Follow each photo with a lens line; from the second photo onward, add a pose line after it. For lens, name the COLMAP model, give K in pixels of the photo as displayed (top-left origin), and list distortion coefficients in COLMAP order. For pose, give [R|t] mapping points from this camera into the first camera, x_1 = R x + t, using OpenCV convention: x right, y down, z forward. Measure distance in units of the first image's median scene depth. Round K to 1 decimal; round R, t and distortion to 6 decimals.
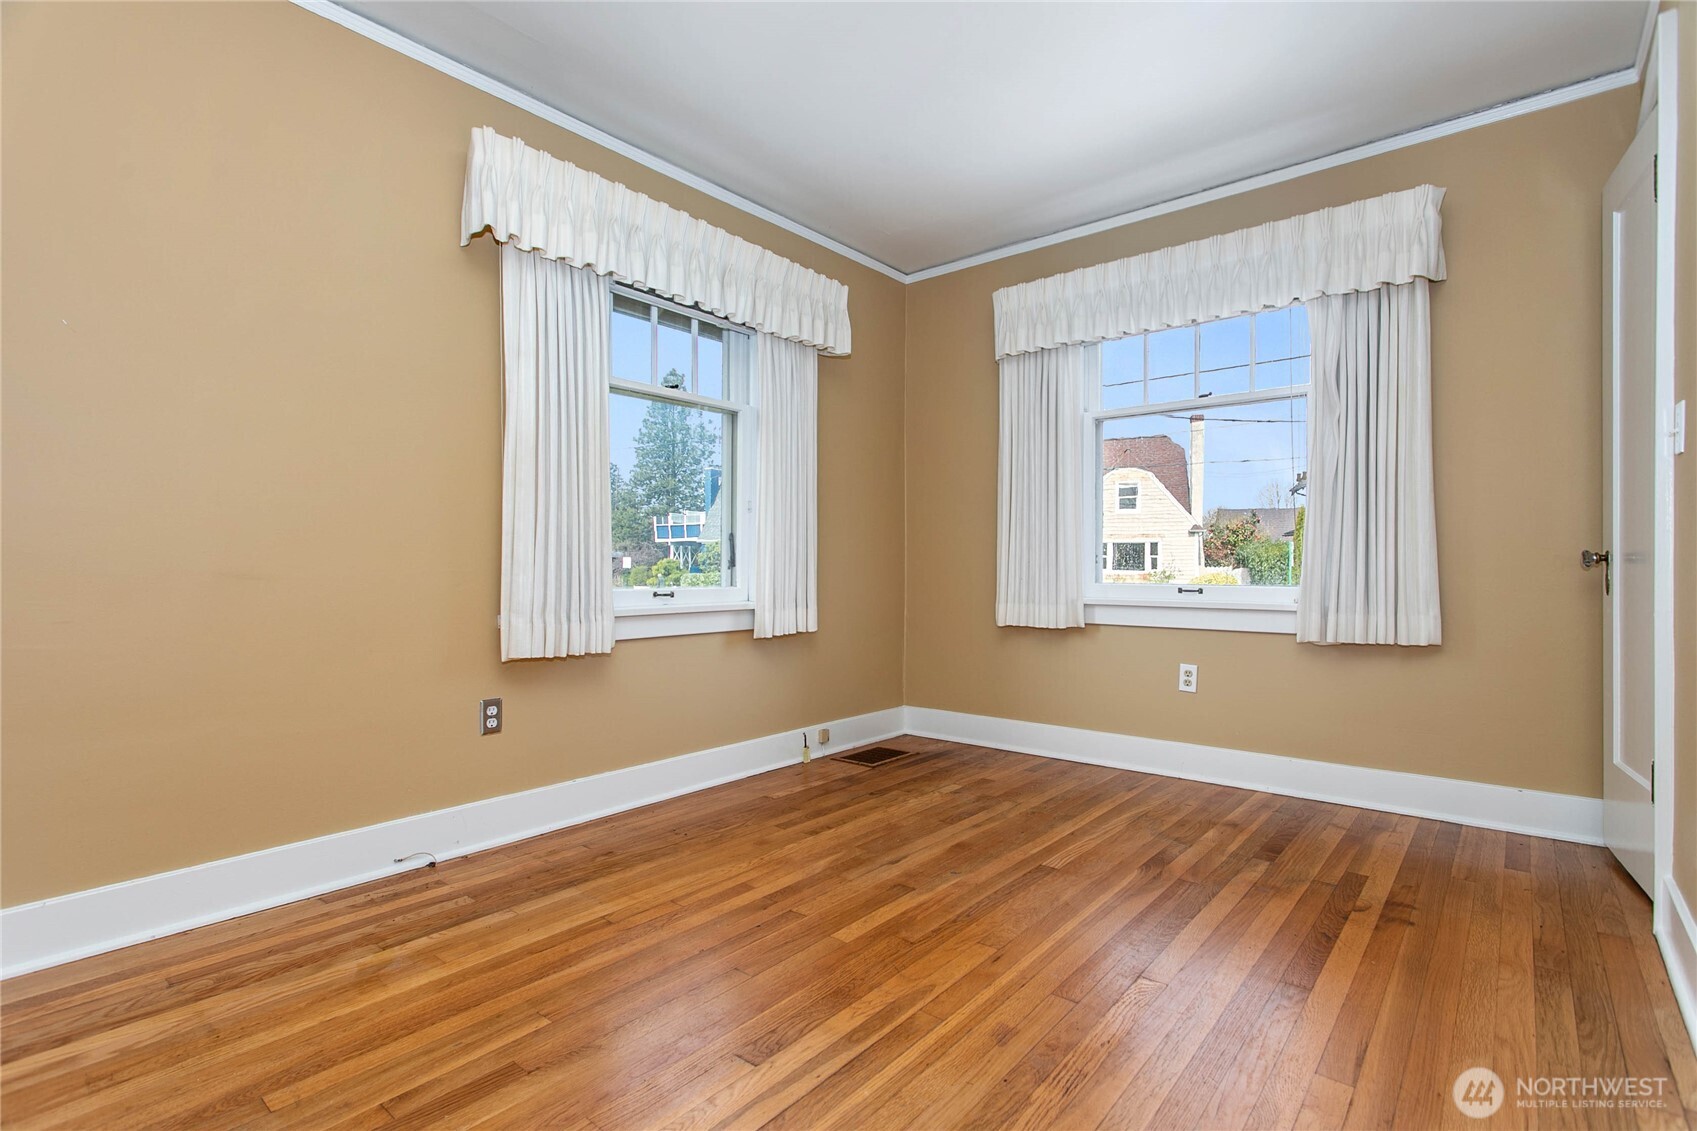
lens RADIAL K [[799.3, 0, 848.8], [0, 799.3, 567.1], [0, 0, 1]] dist [-0.005200, 0.002878]
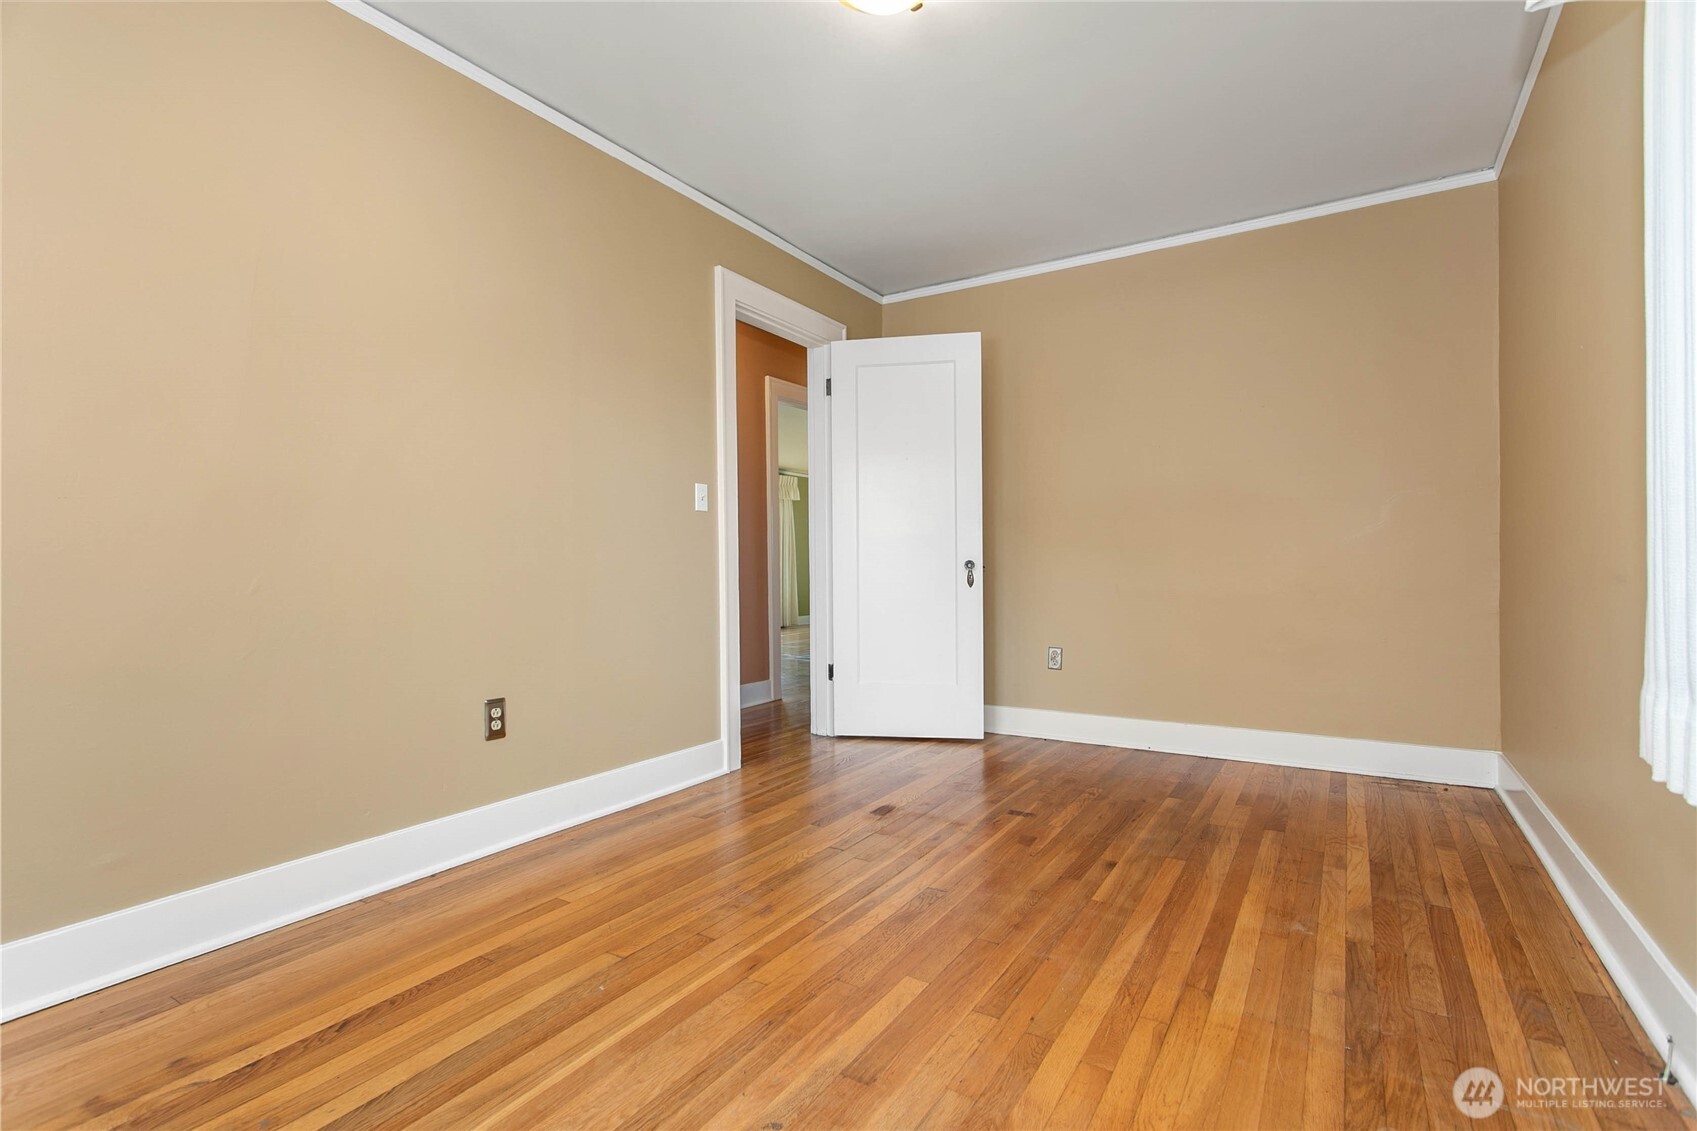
lens RADIAL K [[799.3, 0, 848.2], [0, 799.3, 564.1], [0, 0, 1]] dist [-0.005200, 0.002878]
pose [[-0.990098, 0.010682, -0.139972, 0.190130], [0.010178, 0.999939, 0.004315, -0.016007], [0.140010, 0.002847, -0.990146, 1.902868]]
